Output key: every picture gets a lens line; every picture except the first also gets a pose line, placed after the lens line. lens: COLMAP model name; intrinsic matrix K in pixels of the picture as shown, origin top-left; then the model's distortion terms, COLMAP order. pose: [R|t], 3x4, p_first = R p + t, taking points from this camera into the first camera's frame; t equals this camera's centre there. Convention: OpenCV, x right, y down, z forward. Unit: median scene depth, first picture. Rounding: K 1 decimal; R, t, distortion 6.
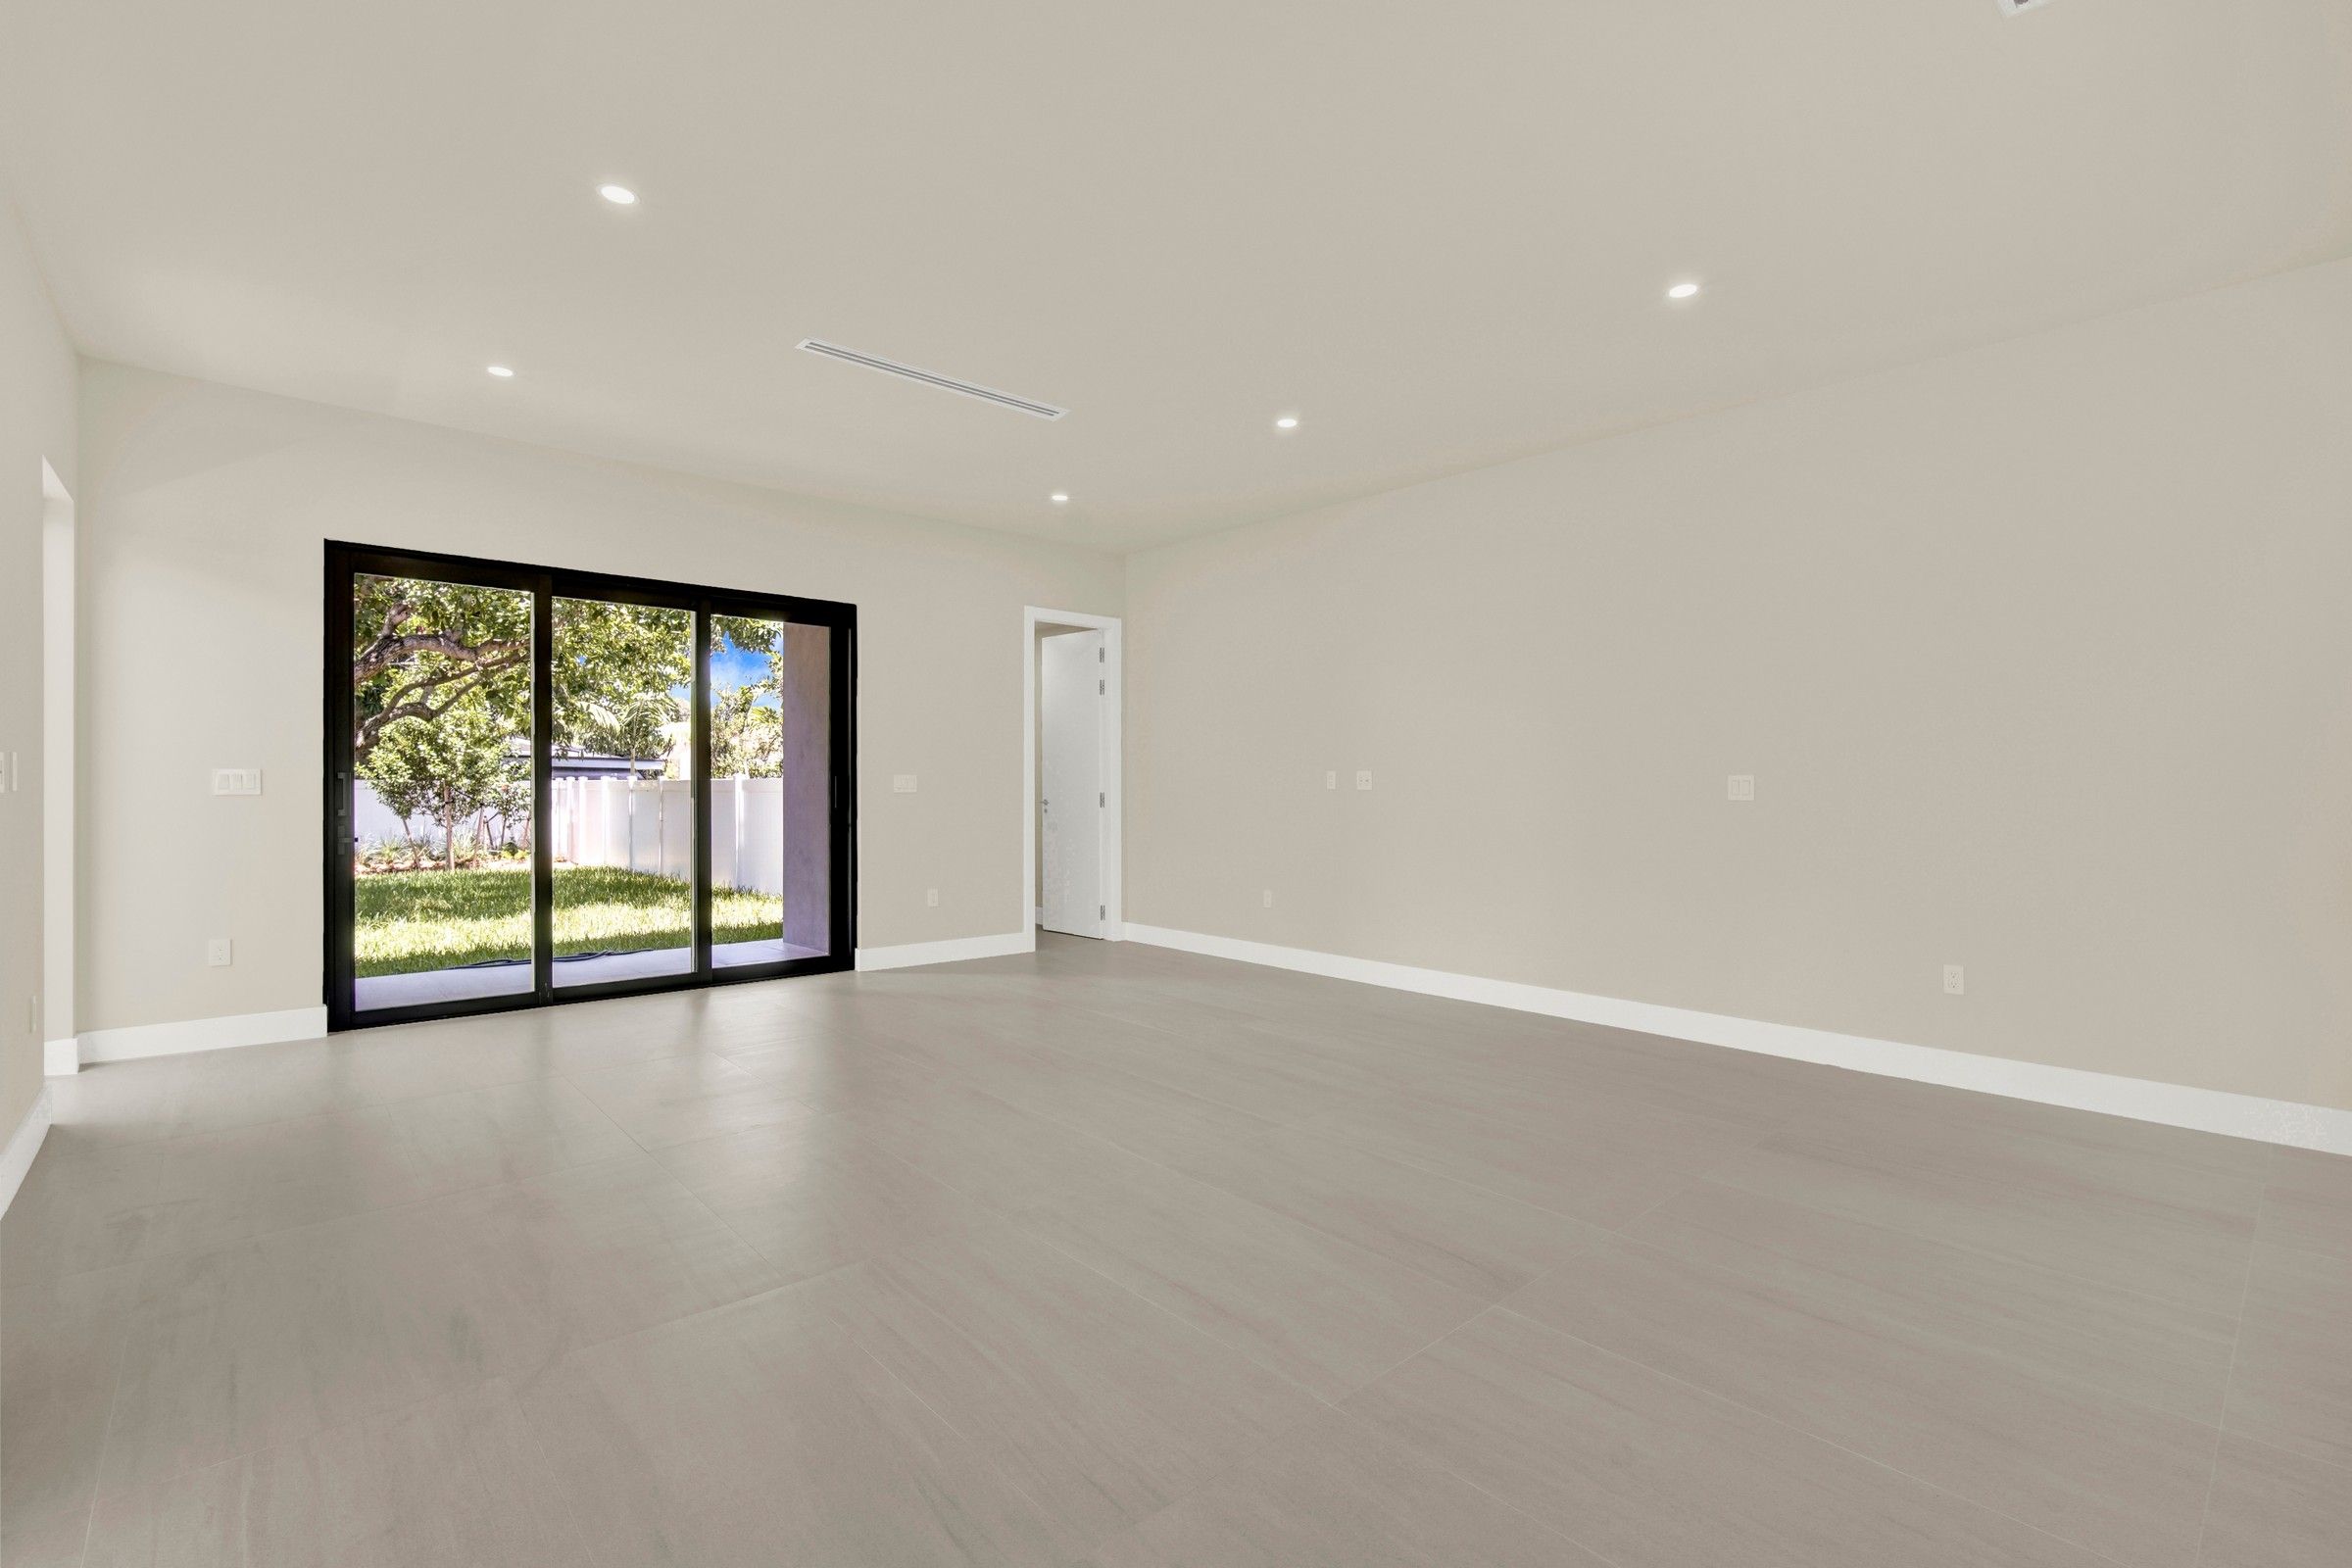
lens RADIAL K [[1052.3, 0, 1179.7], [0, 1052.3, 797.8], [0, 0, 1]] dist [-0.009149, 0.000619]
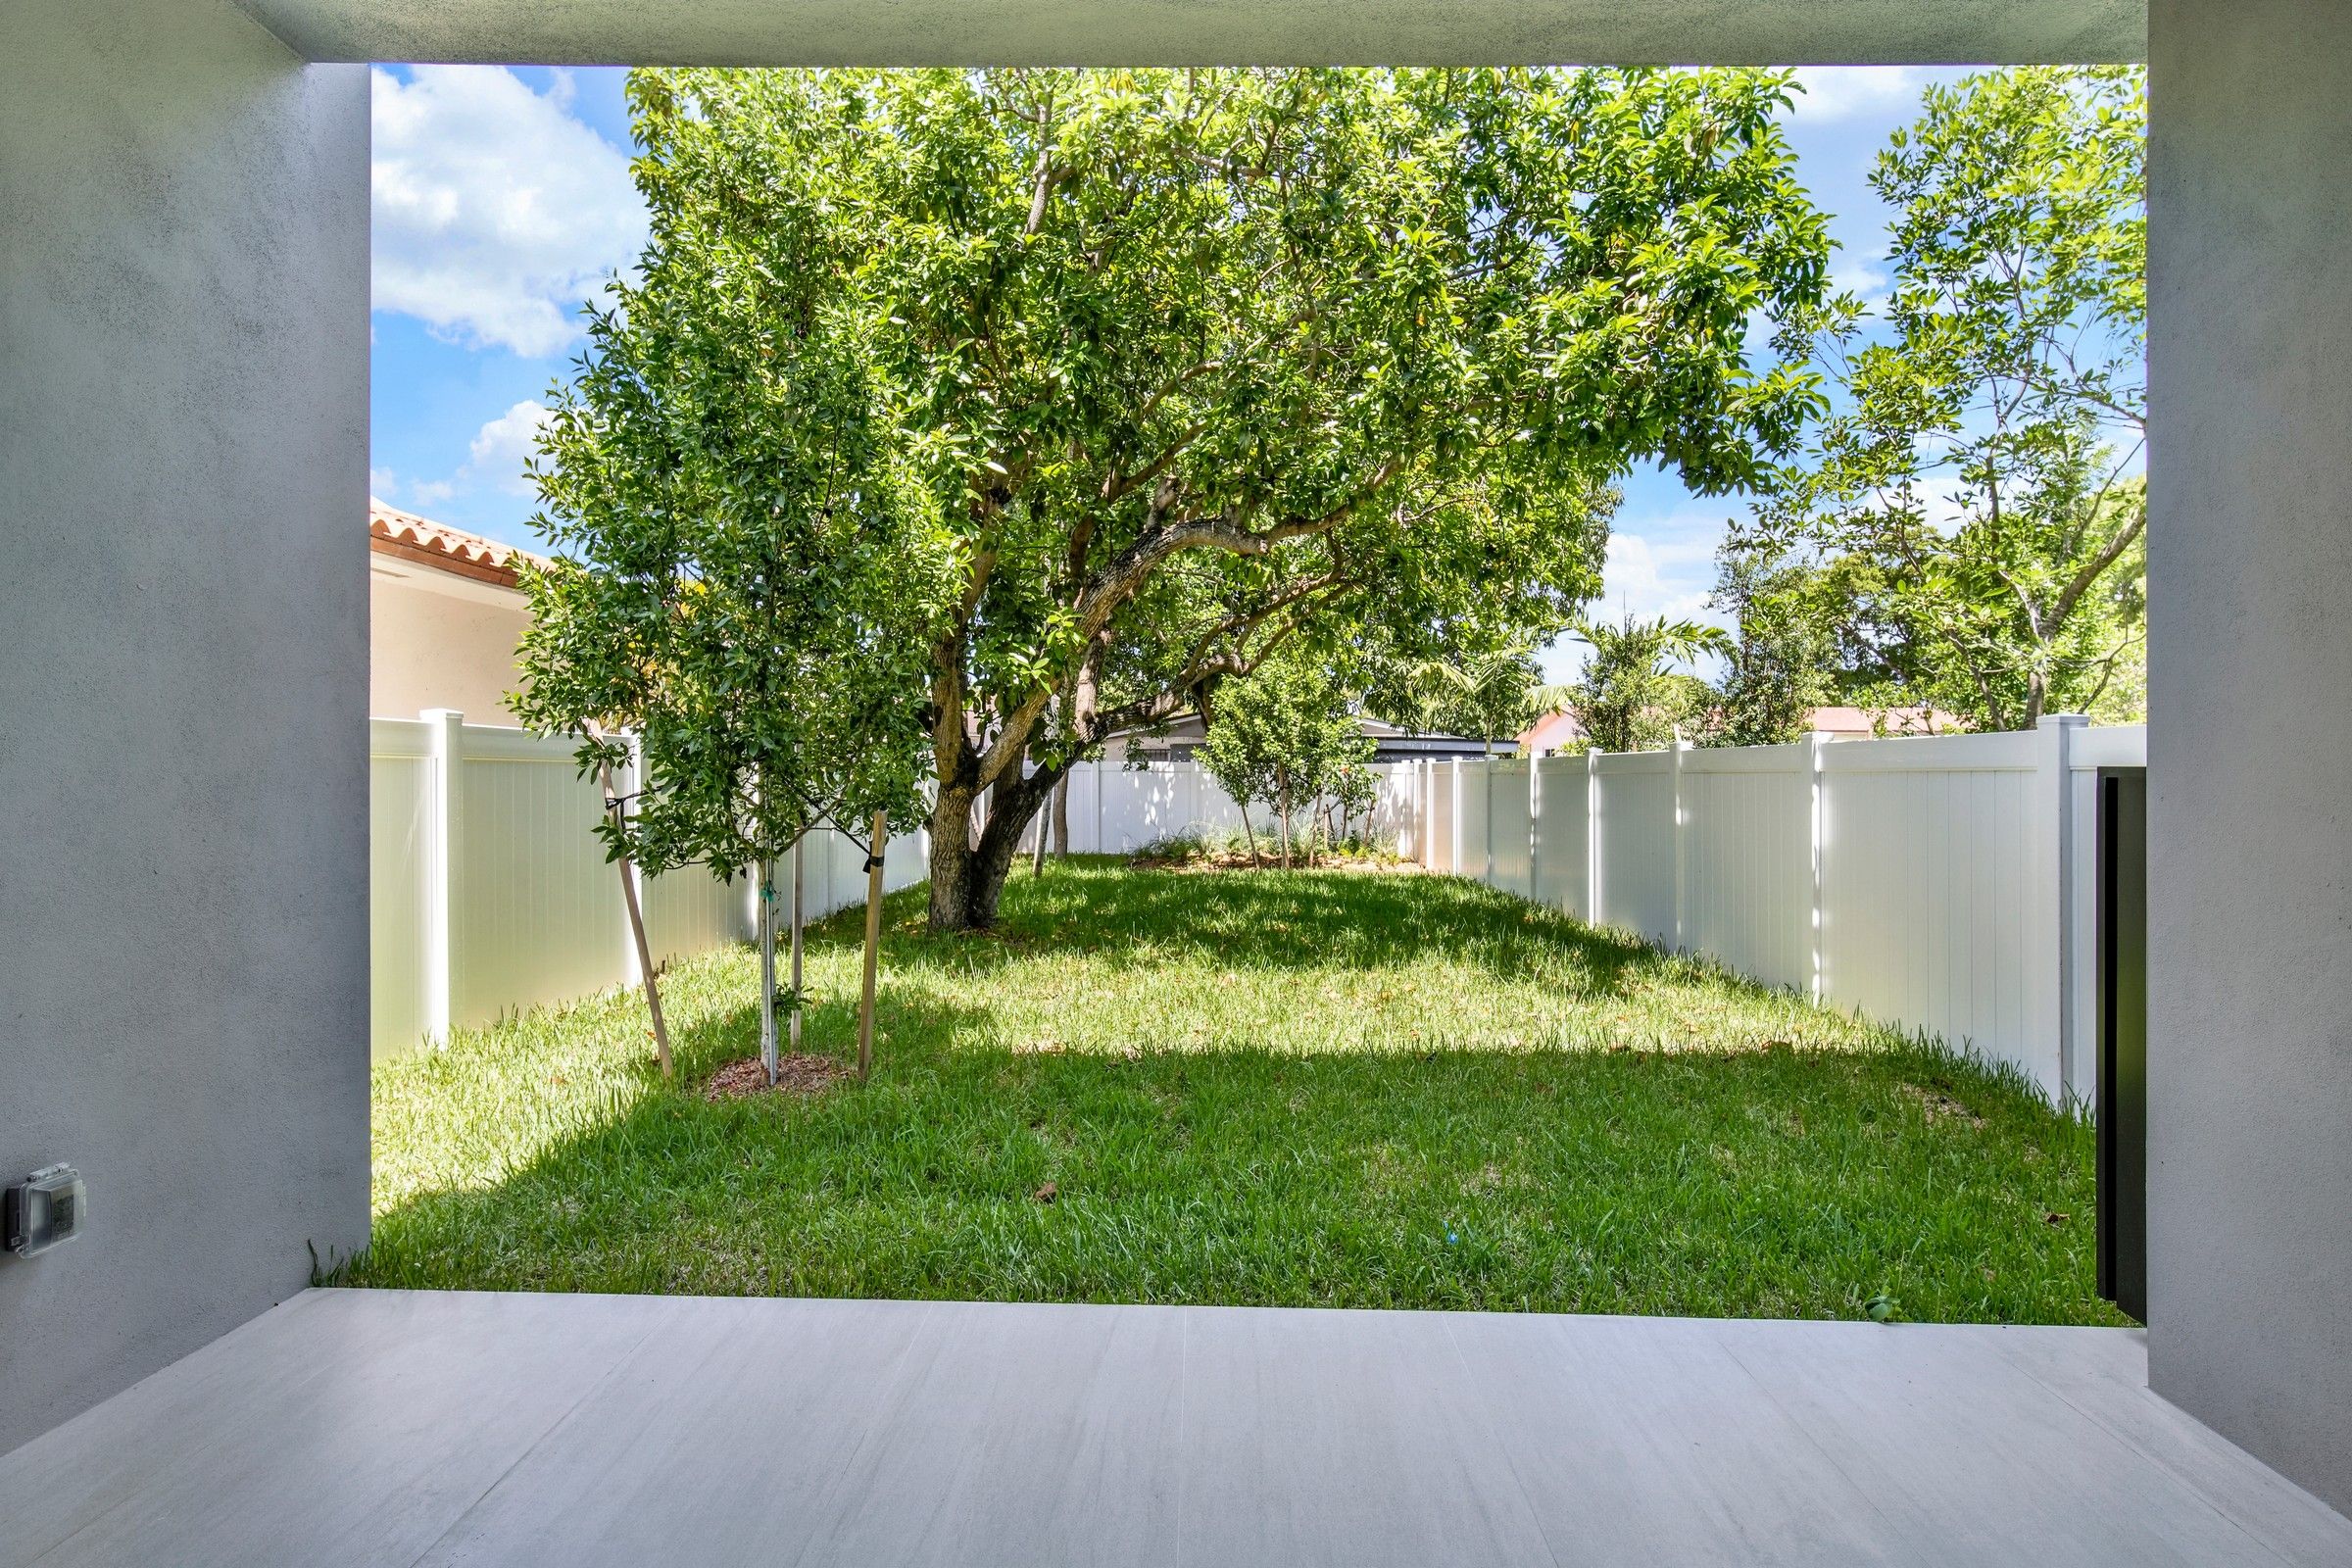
lens RADIAL K [[1052.3, 0, 1167.7], [0, 1052.3, 766.1], [0, 0, 1]] dist [-0.009149, 0.000619]
pose [[0.720483, -0.001704, -0.693470, -0.425247], [-0.013145, 0.999784, -0.016114, 0.003800], [0.693348, 0.020725, 0.720305, 0.763465]]
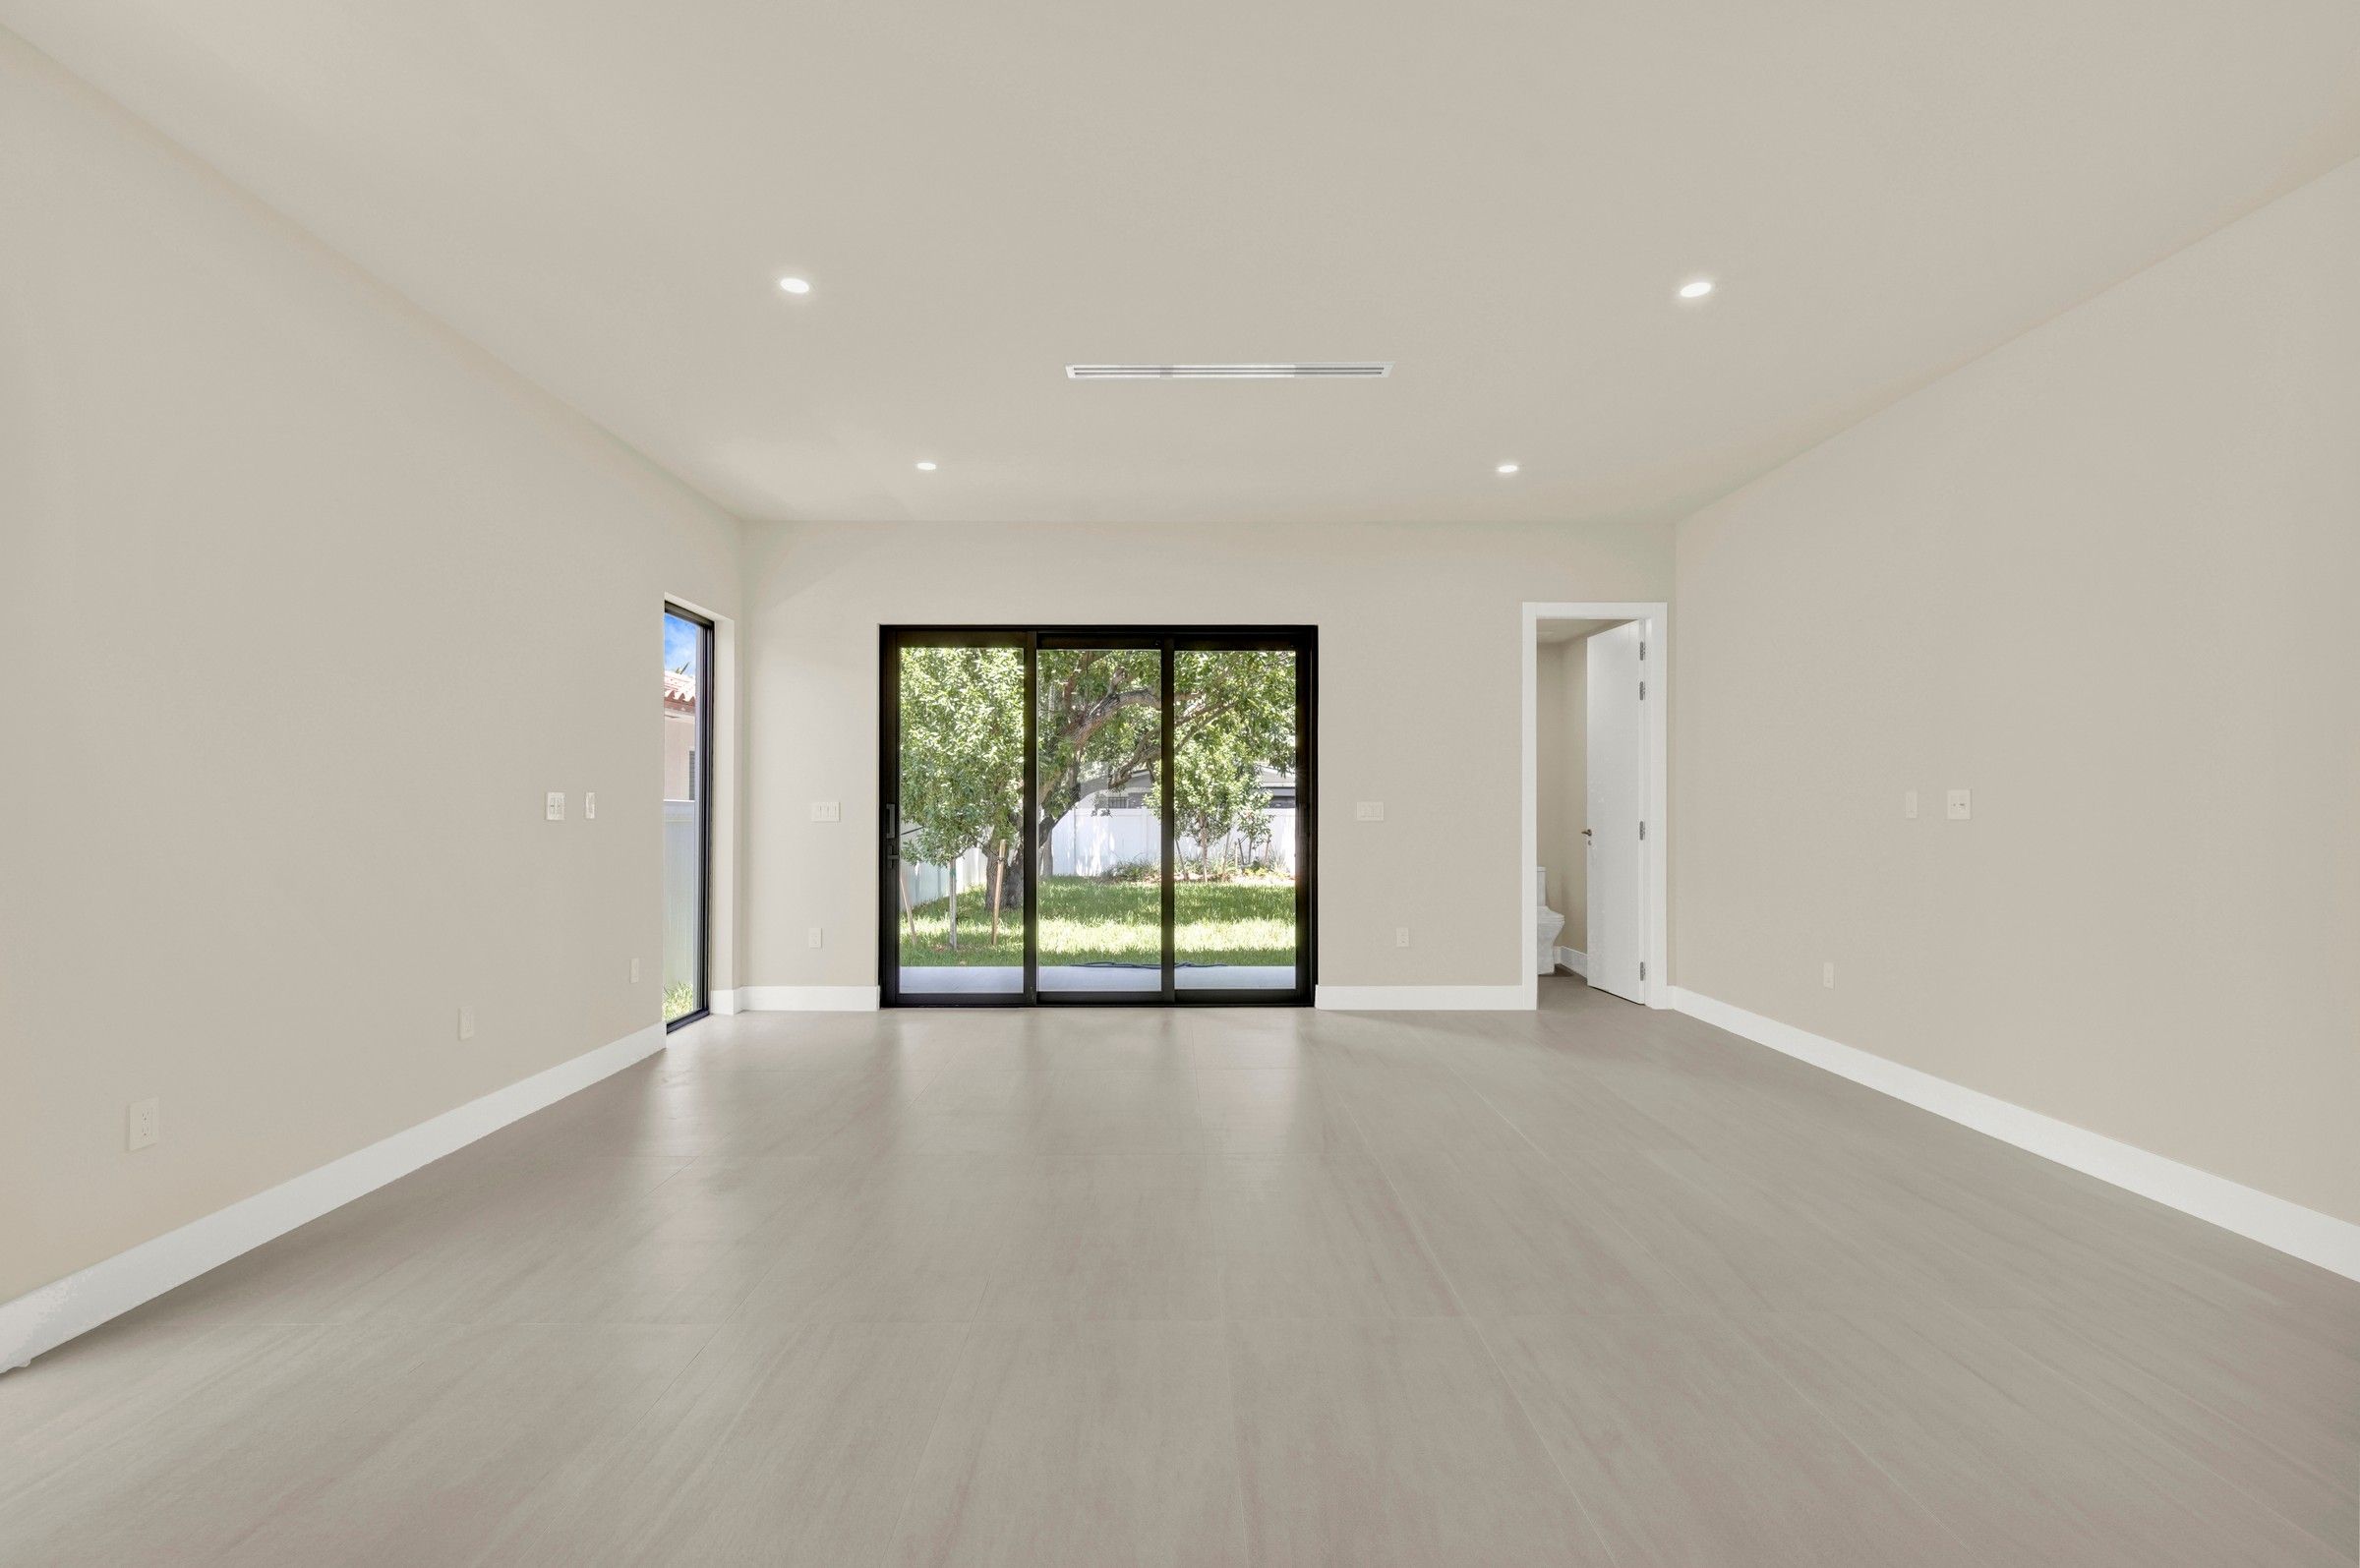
lens RADIAL K [[1055.7, 0, 1181.3], [0, 1055.7, 797.9], [0, 0, 1]] dist [-0.009149, 0.000619]
pose [[0.749942, -0.011333, -0.661407, 0.195006], [-0.005043, 0.999726, -0.022849, -0.002633], [0.661485, 0.020471, 0.749679, 0.164459]]
